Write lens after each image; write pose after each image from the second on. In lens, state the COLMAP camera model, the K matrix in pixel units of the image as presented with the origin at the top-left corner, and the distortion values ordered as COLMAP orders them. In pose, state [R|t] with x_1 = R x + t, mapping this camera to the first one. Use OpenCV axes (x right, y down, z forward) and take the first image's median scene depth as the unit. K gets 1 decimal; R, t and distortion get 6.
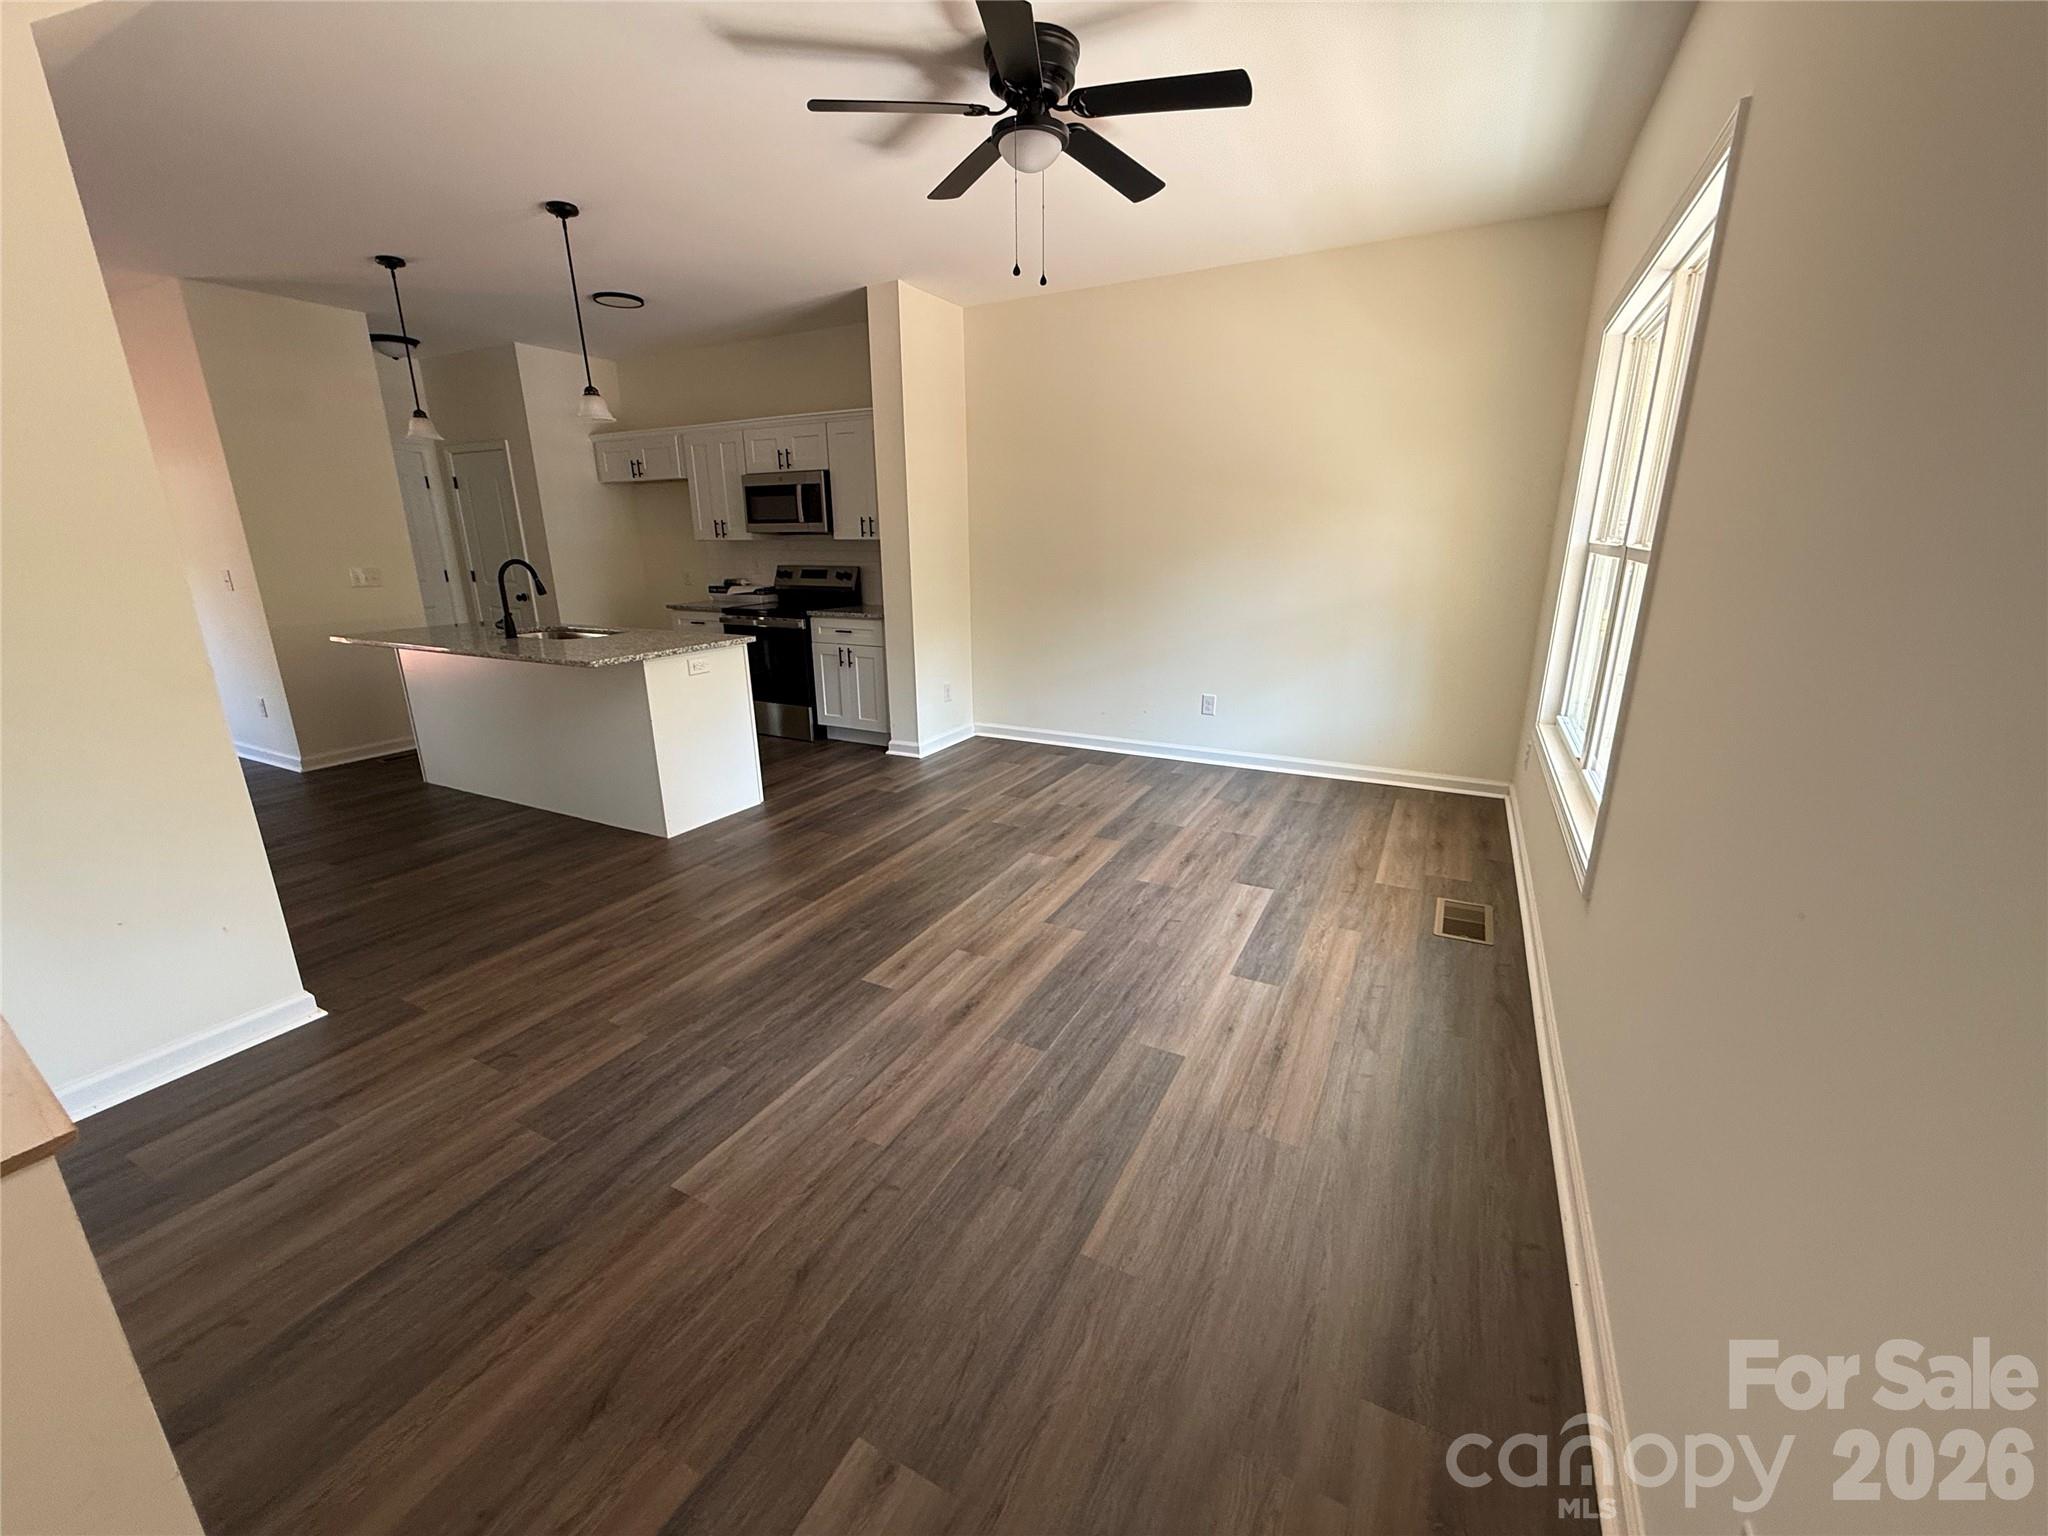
lens RADIAL K [[817.2, 0, 1015.9], [0, 817.2, 769.7], [0, 0, 1]] dist [-0.000214, -0.000055]
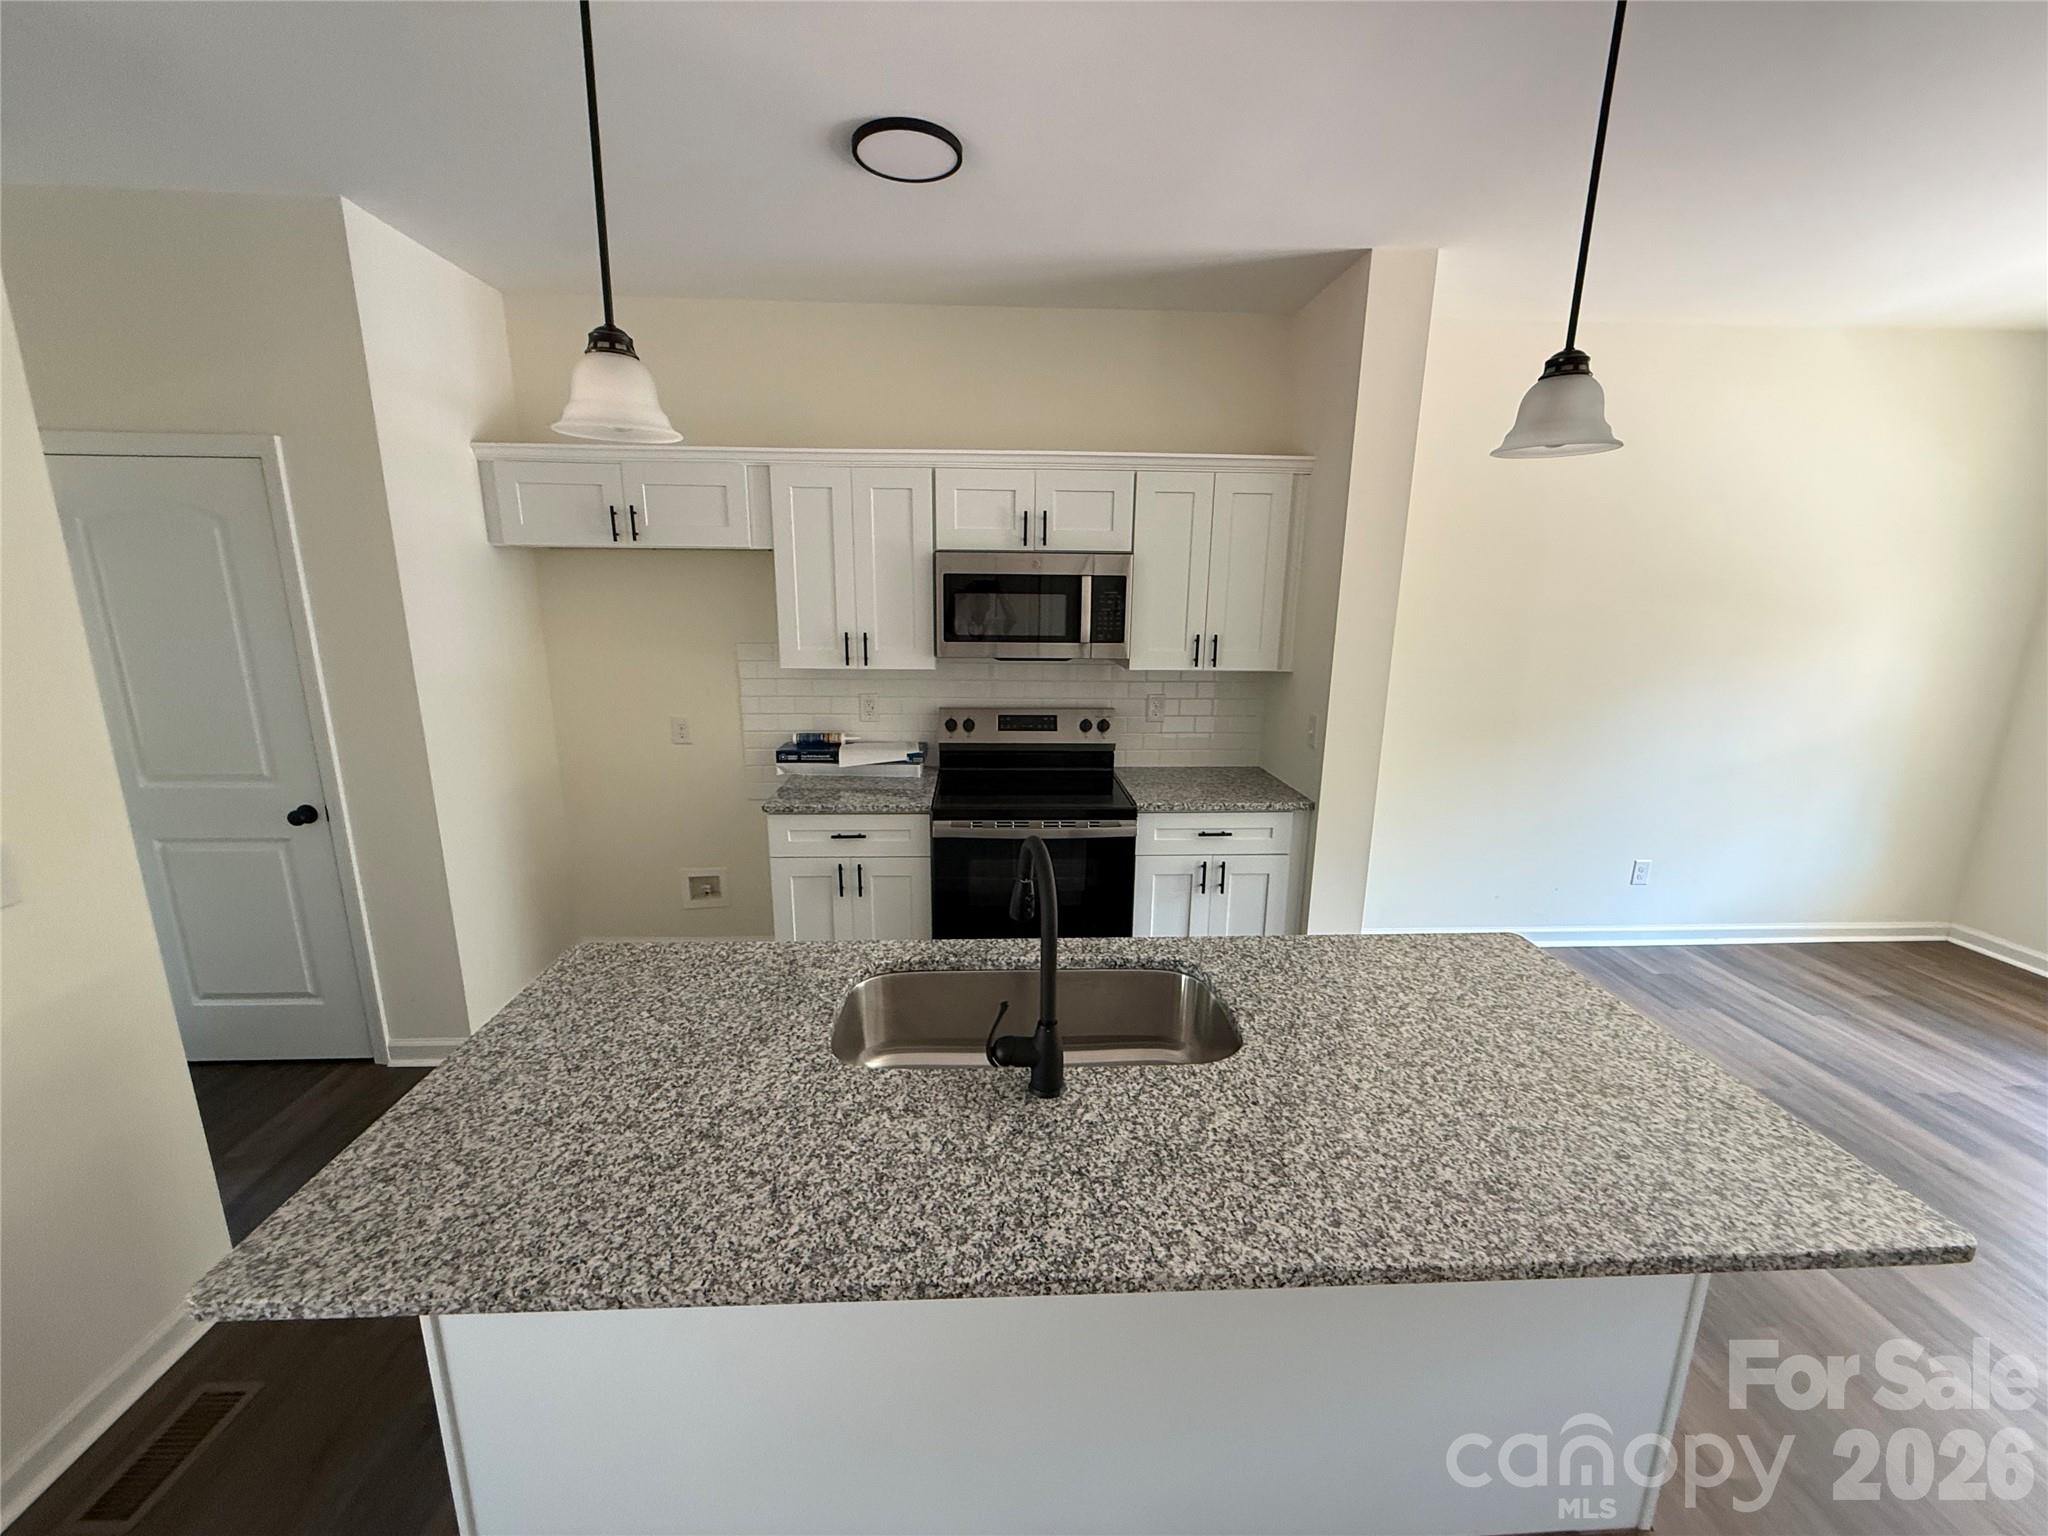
lens RADIAL K [[817.2, 0, 1012.8], [0, 817.2, 769.1], [0, 0, 1]] dist [-0.000214, -0.000055]
pose [[0.856913, -0.099610, 0.505745, -0.716765], [0.126378, 0.991804, -0.018786, -0.257749], [-0.499728, 0.080013, 0.862479, 0.666983]]
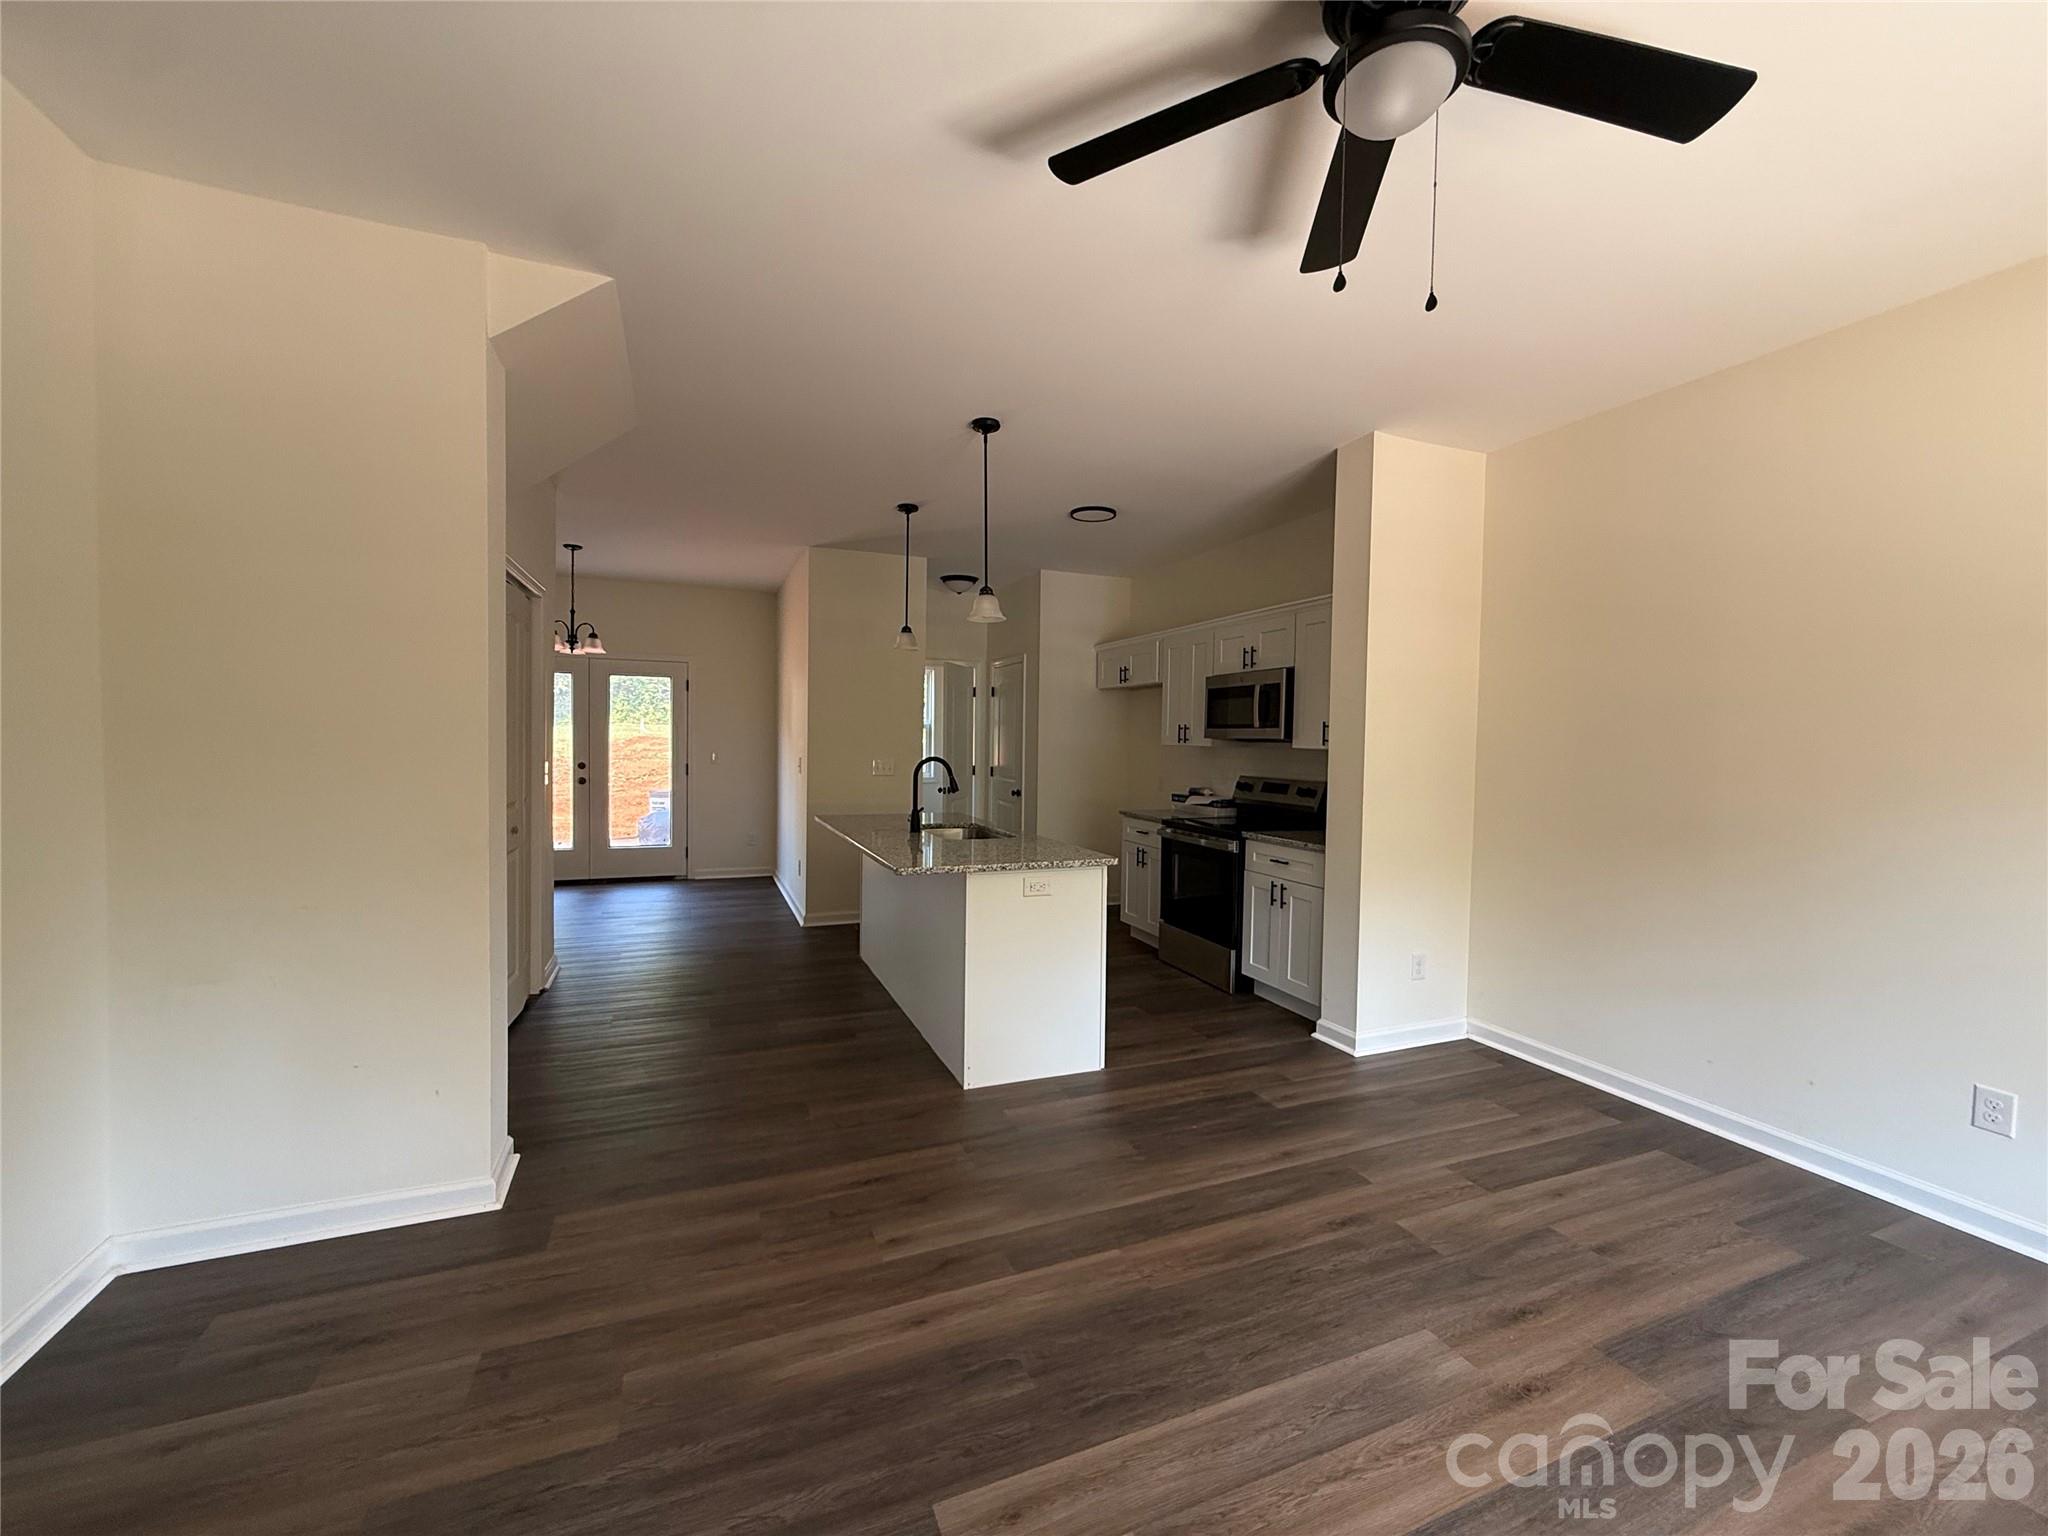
lens RADIAL K [[817.2, 0, 1017.7], [0, 817.2, 767.2], [0, 0, 1]] dist [-0.000214, -0.000055]
pose [[0.766929, 0.043047, -0.640286, 0.107335], [-0.202115, 0.963173, -0.177337, -0.078766], [0.609072, 0.265416, 0.747386, 0.283647]]
